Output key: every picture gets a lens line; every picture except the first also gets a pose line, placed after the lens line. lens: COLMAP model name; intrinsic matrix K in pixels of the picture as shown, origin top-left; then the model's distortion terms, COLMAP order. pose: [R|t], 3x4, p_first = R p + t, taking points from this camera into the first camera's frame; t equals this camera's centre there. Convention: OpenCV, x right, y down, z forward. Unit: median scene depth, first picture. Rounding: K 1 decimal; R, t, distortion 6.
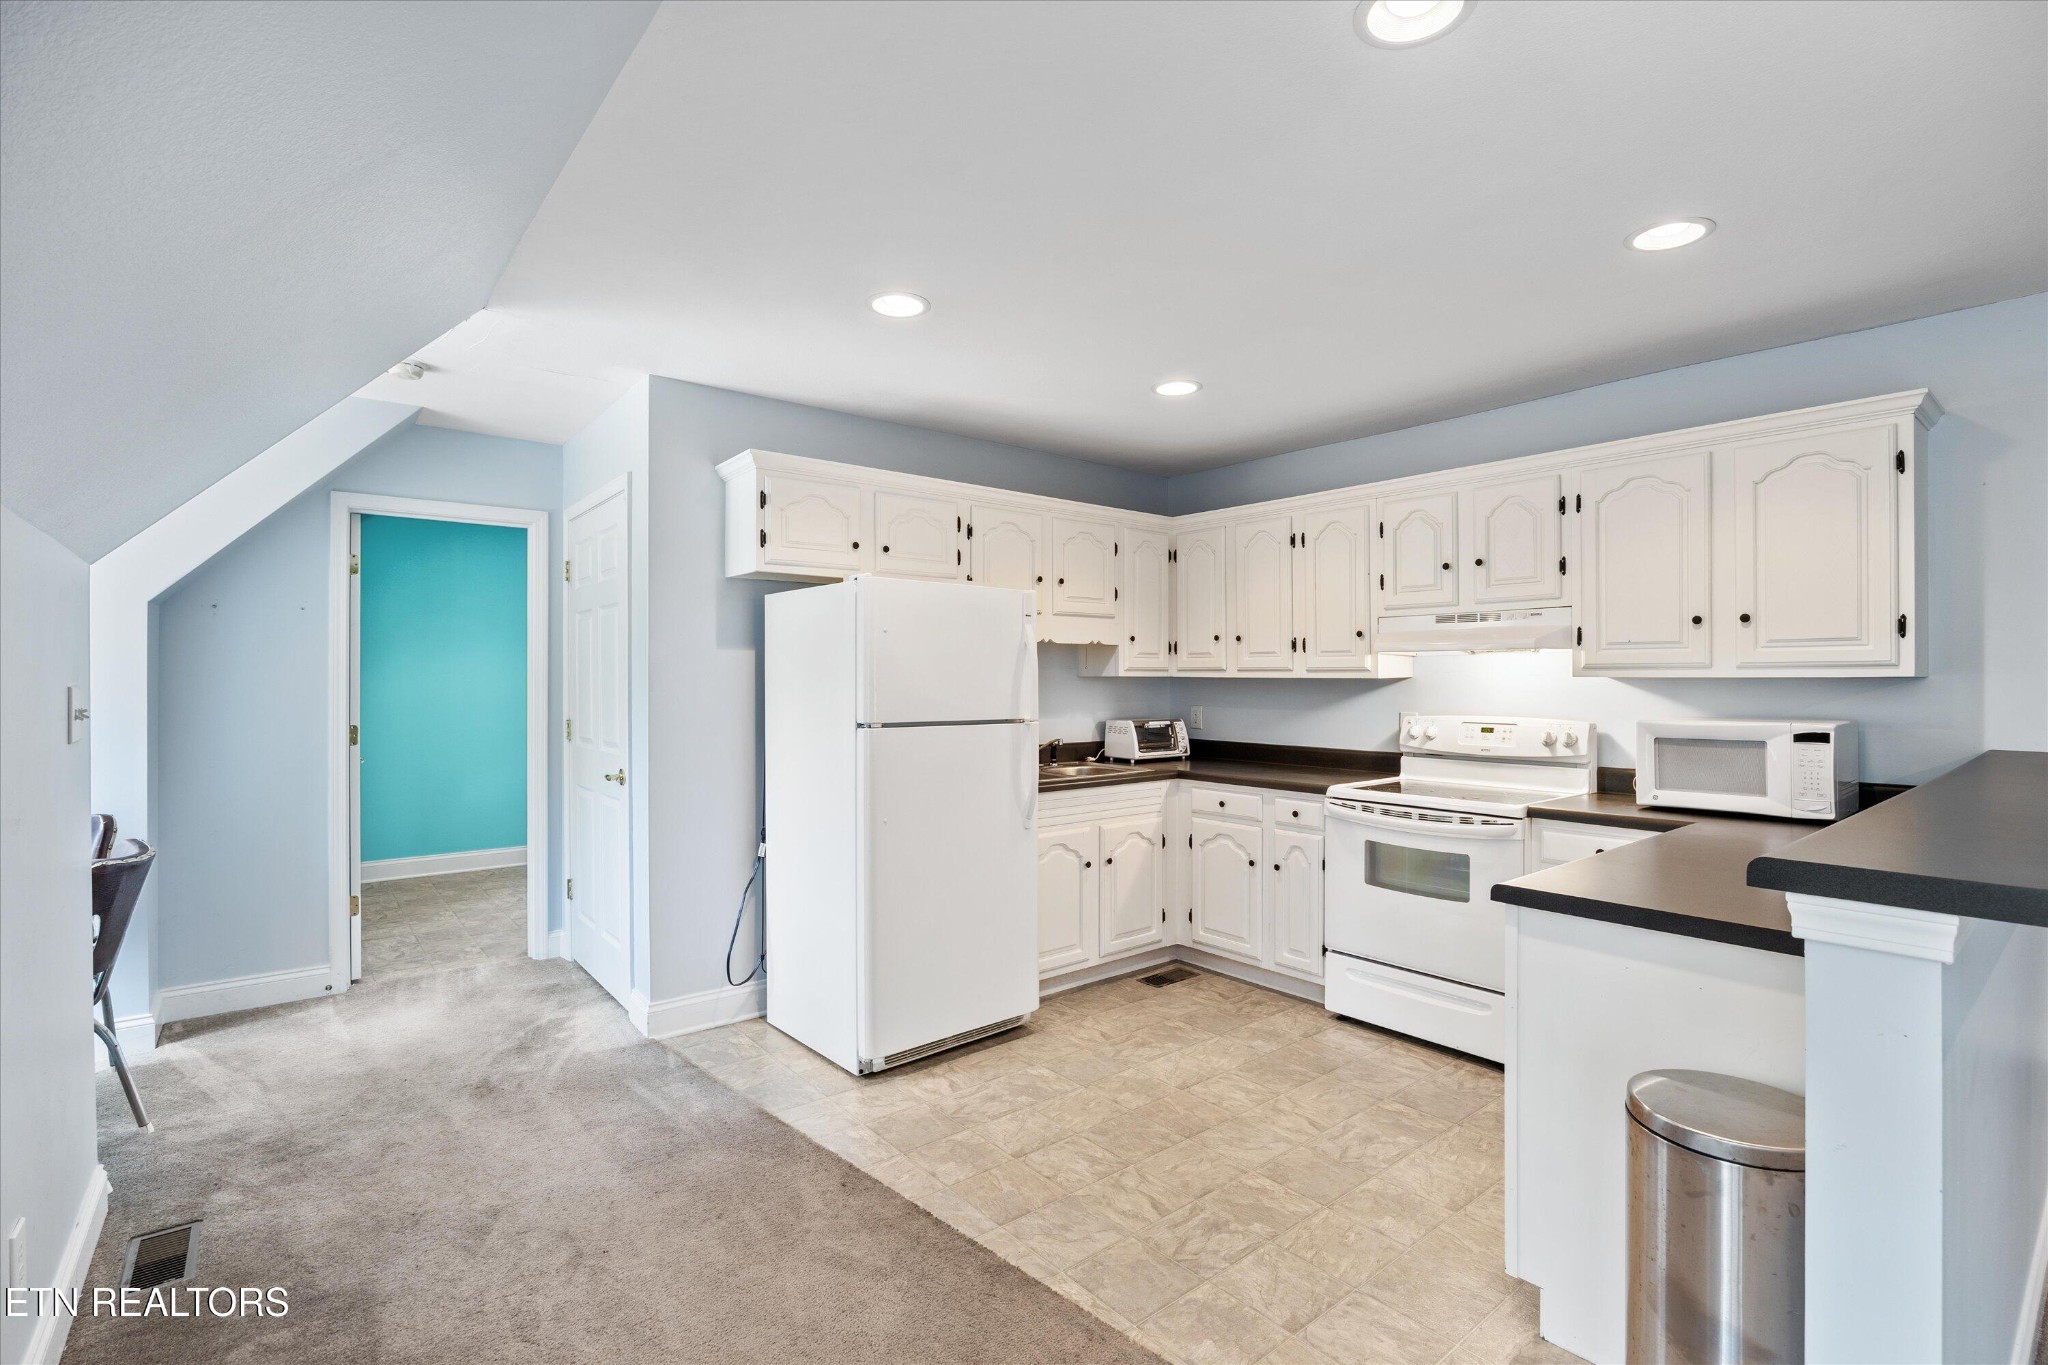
lens RADIAL K [[925.3, 0, 1024.0], [0, 925.3, 682.5], [0, 0, 1]] dist [-0.002180, -0.000353]
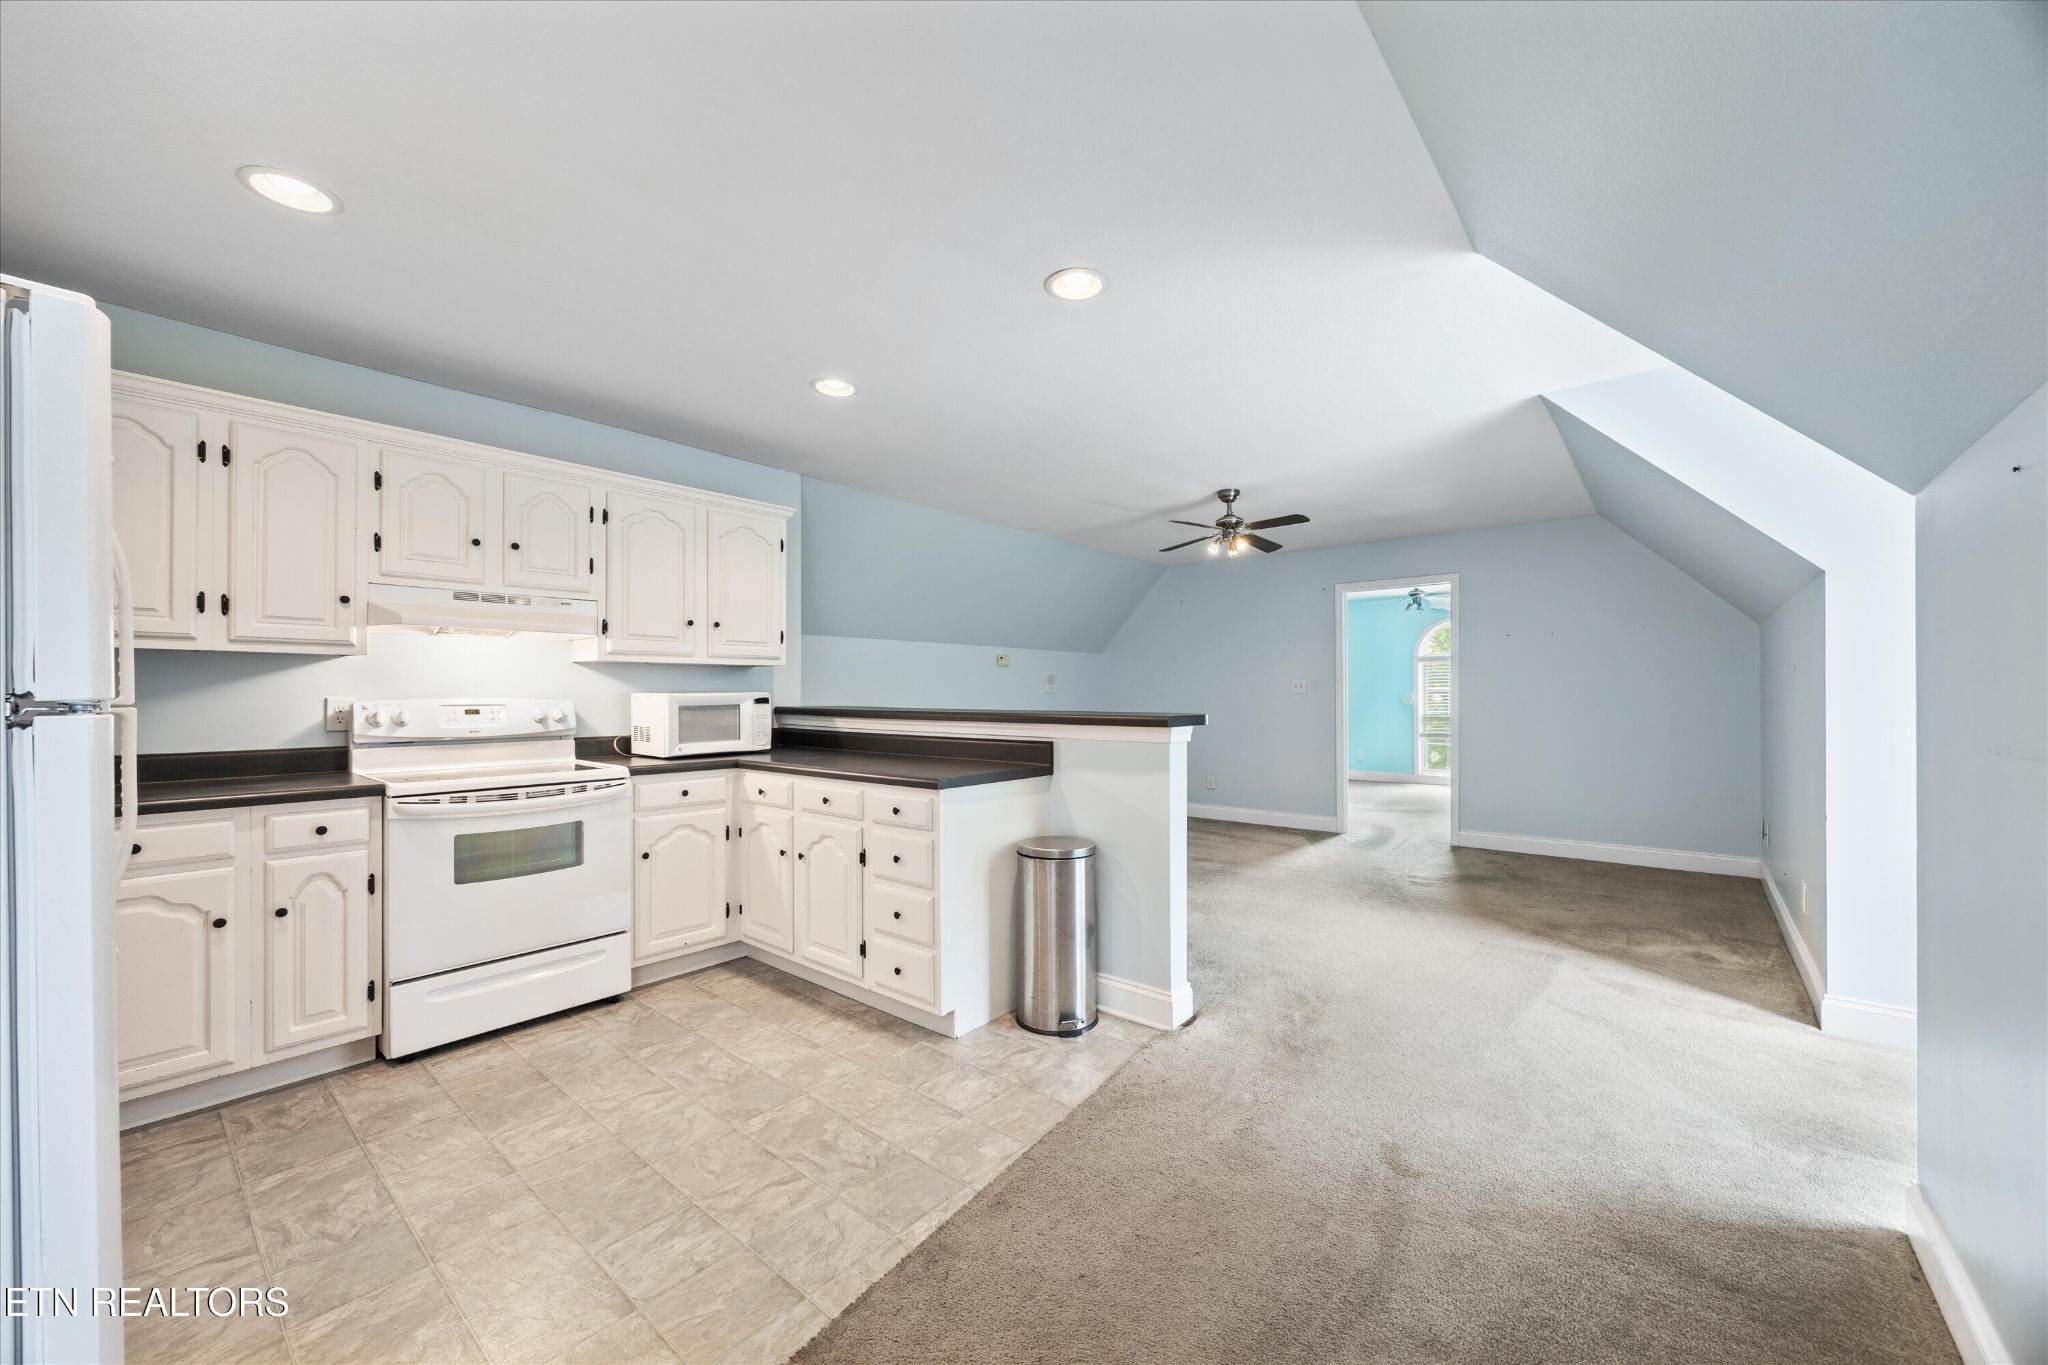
lens RADIAL K [[782.7, 0, 1038.6], [0, 782.7, 691.6], [0, 0, 1]] dist [-0.001447, 0.000069]
pose [[-0.187848, 0.001764, 0.982197, -0.490433], [0.006521, 0.999979, -0.000549, 0.037313], [-0.982177, 0.006301, -0.187855, 0.611870]]
